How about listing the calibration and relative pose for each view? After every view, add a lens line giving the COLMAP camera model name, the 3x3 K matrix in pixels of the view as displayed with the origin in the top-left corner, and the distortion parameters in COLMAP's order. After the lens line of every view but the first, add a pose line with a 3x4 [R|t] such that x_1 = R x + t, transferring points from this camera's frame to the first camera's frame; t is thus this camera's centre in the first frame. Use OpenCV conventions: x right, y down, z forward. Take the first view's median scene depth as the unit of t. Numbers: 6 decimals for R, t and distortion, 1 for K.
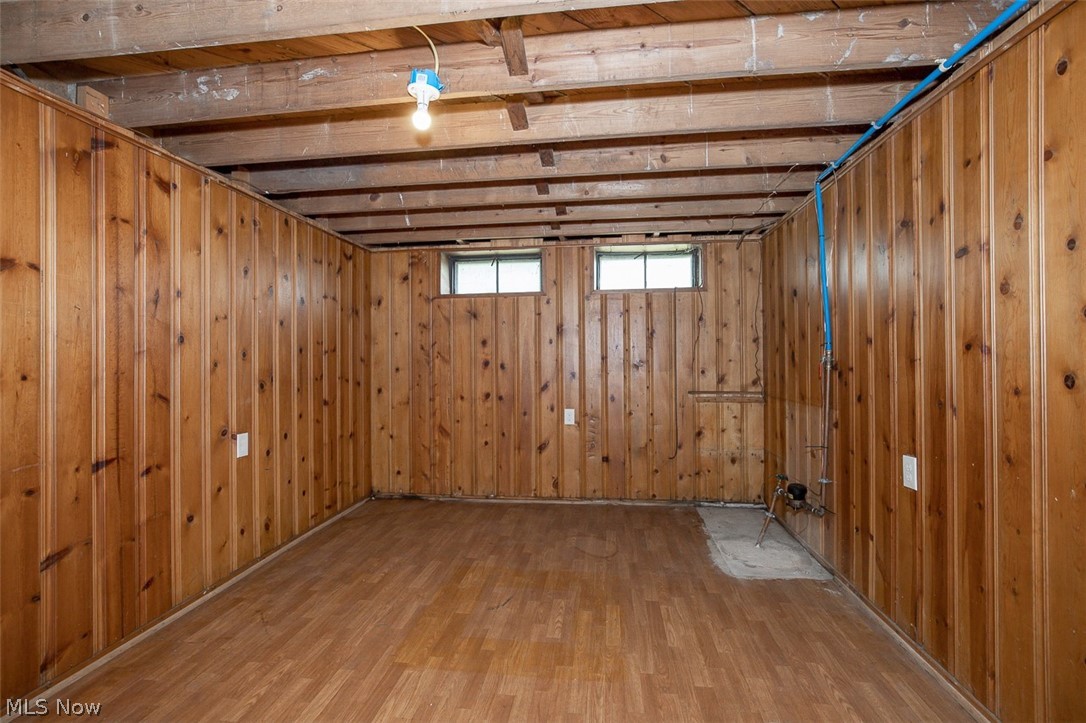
lens RADIAL K [[497.7, 0, 543.0], [0, 497.7, 361.5], [0, 0, 1]] dist [-0.014875, 0.000809]
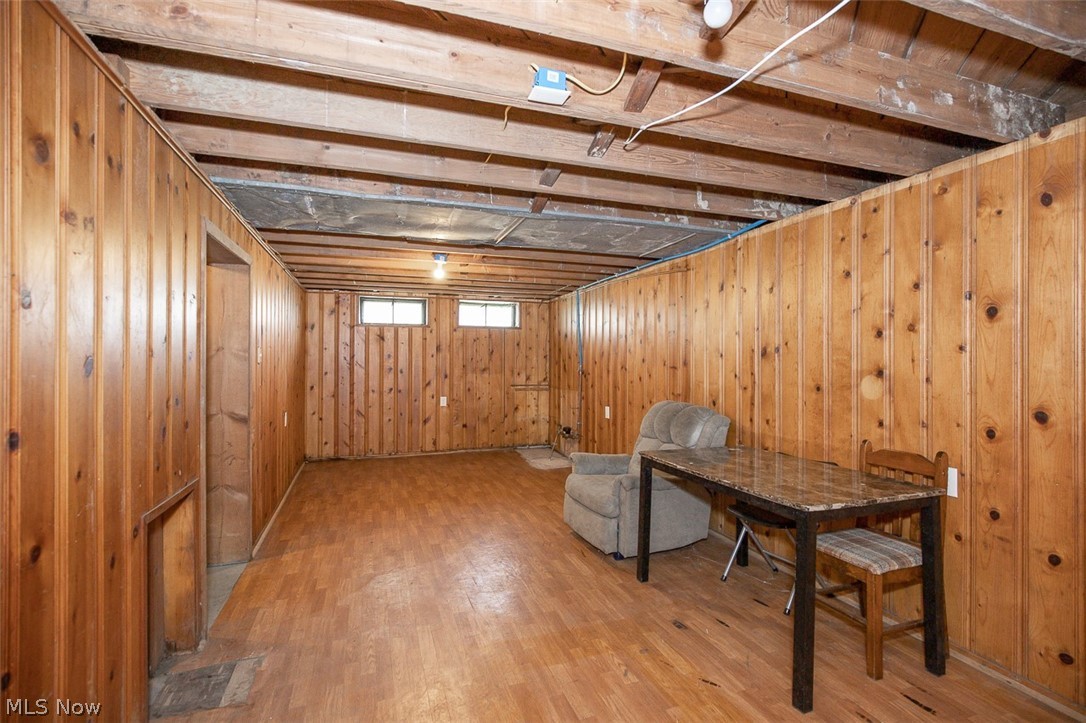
lens RADIAL K [[497.7, 0, 543.0], [0, 497.7, 361.5], [0, 0, 1]] dist [-0.014875, 0.000809]
pose [[0.895868, 0.006465, 0.444273, -0.394414], [-0.009114, 0.999951, 0.003828, -0.031867], [-0.444227, -0.007478, 0.895883, -0.644550]]
